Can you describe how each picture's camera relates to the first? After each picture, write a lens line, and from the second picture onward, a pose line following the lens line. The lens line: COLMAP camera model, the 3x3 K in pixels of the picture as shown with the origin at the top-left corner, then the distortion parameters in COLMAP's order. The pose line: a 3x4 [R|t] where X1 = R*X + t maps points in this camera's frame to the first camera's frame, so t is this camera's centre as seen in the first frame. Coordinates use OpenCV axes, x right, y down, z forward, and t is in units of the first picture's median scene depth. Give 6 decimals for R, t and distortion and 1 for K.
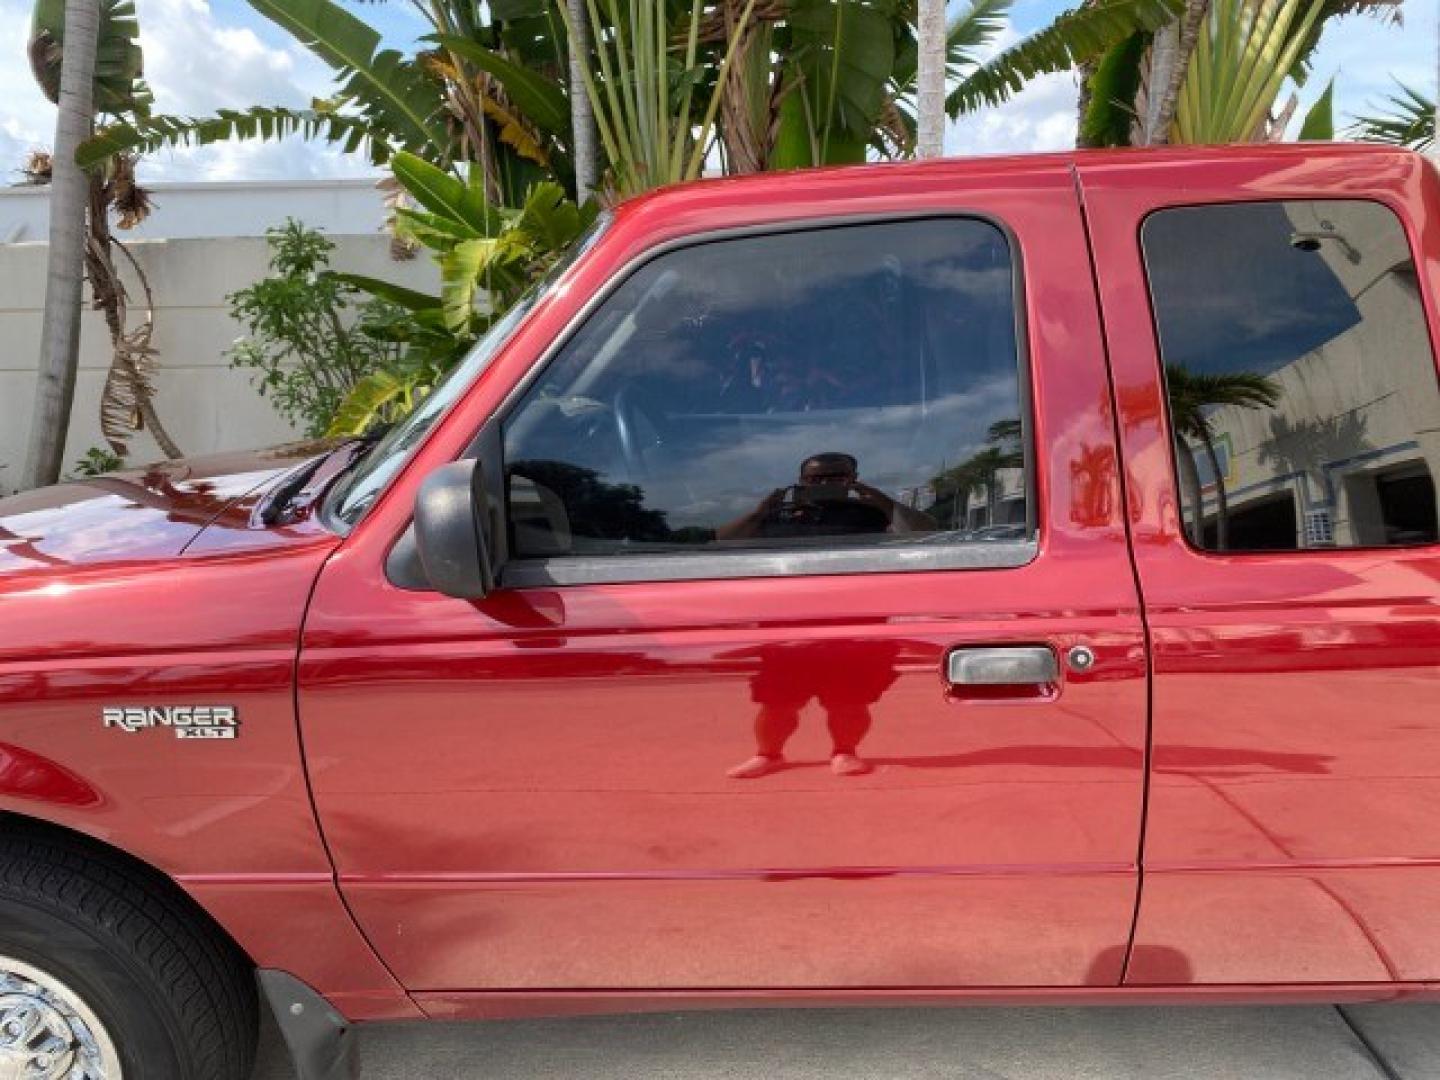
lens RADIAL K [[1137.7, 0, 720.9], [0, 1137.7, 541.4], [0, 0, 1]] dist [-0.000662, 0.002705]
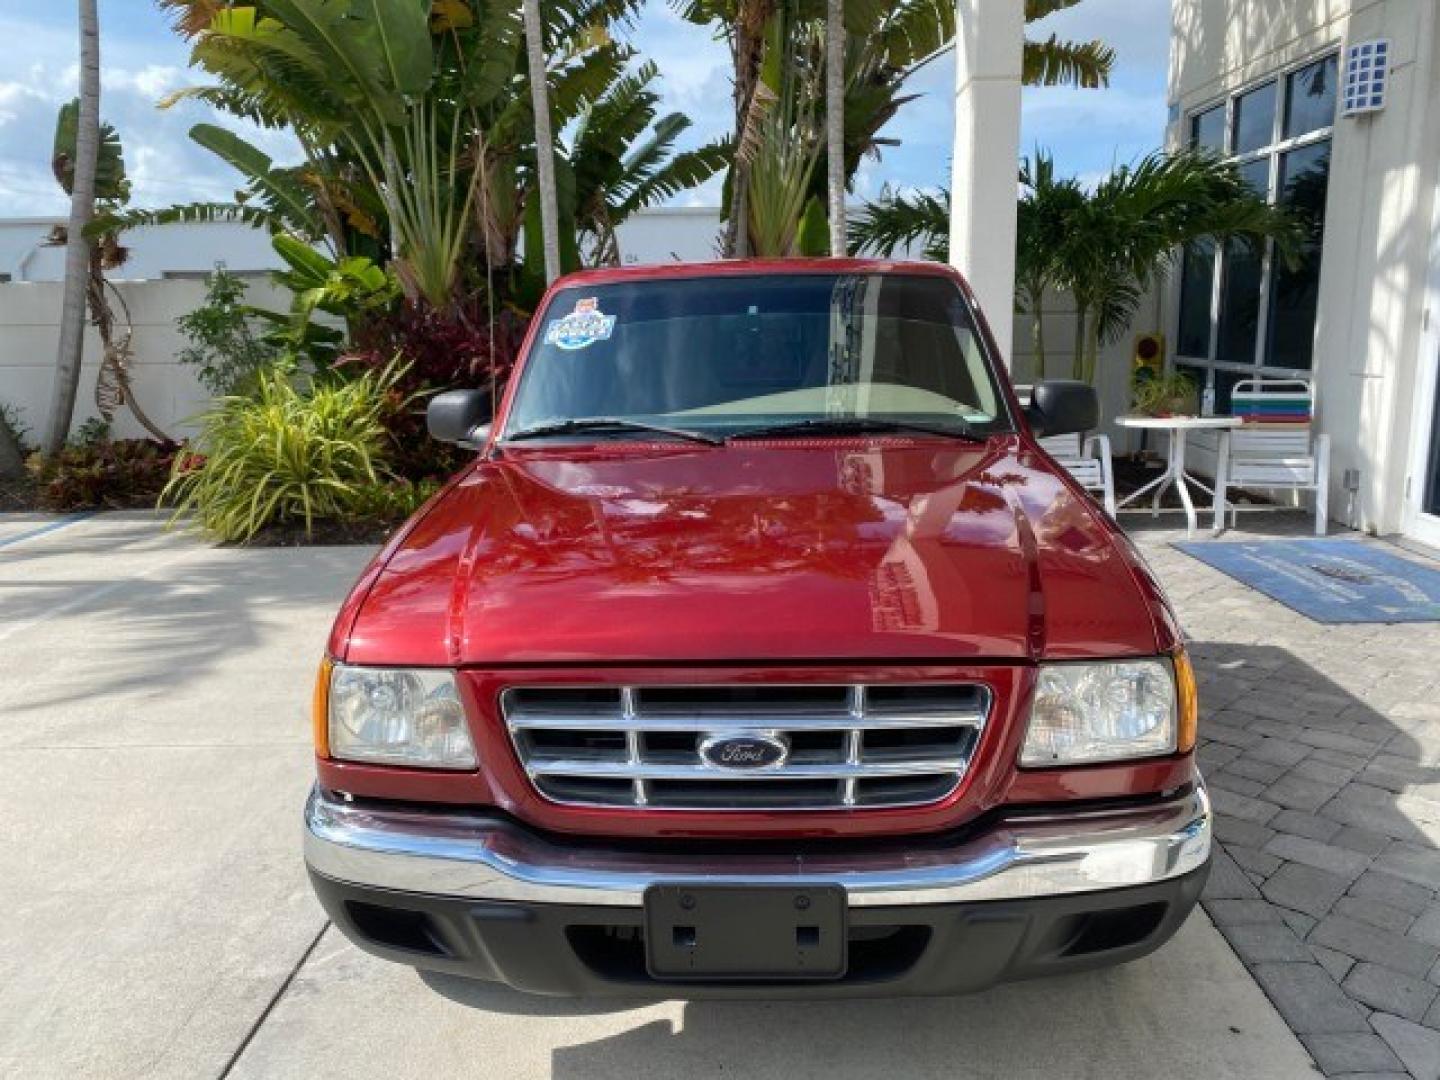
lens RADIAL K [[1098.5, 0, 690.7], [0, 1098.5, 537.1], [0, 0, 1]] dist [0.011196, -0.005832]
pose [[0.999970, 0.007507, 0.001626, 0.286095], [-0.007491, 0.999921, -0.010073, 0.100832], [-0.001701, 0.010060, 0.999948, -0.541055]]
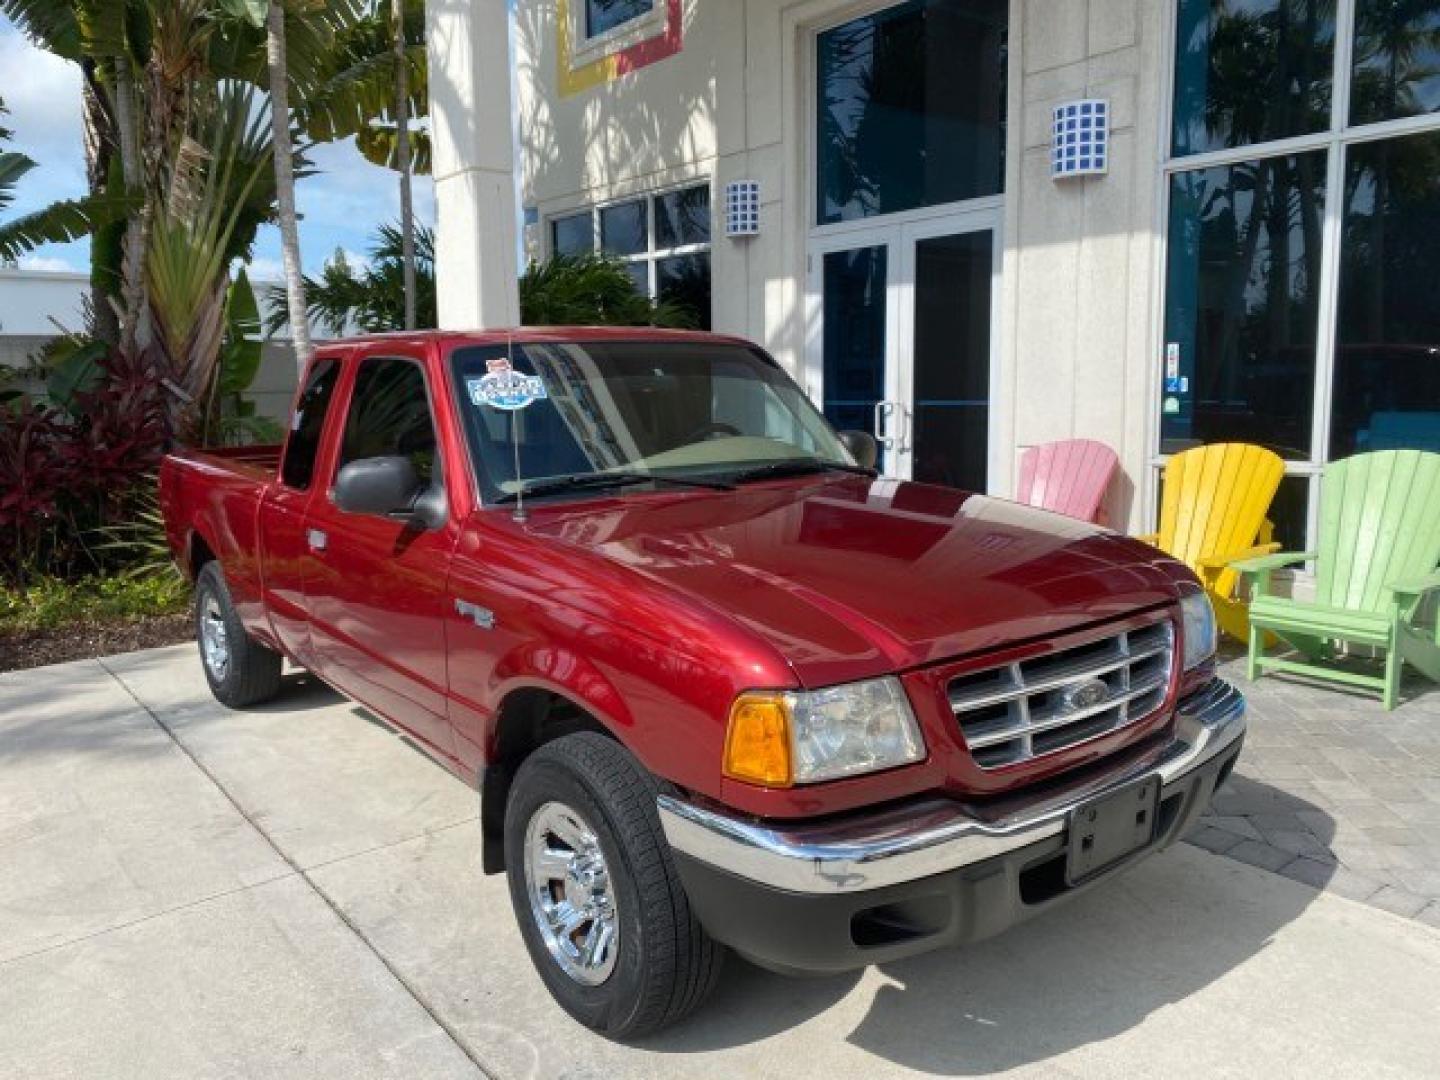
lens RADIAL K [[1104.3, 0, 721.5], [0, 1104.3, 543.0], [0, 0, 1]] dist [0.026546, -0.029587]
pose [[0.755555, -0.083934, 0.649686, -0.004845], [0.136980, 0.990076, -0.031391, 0.097711], [-0.640604, 0.112712, 0.759554, -0.474334]]
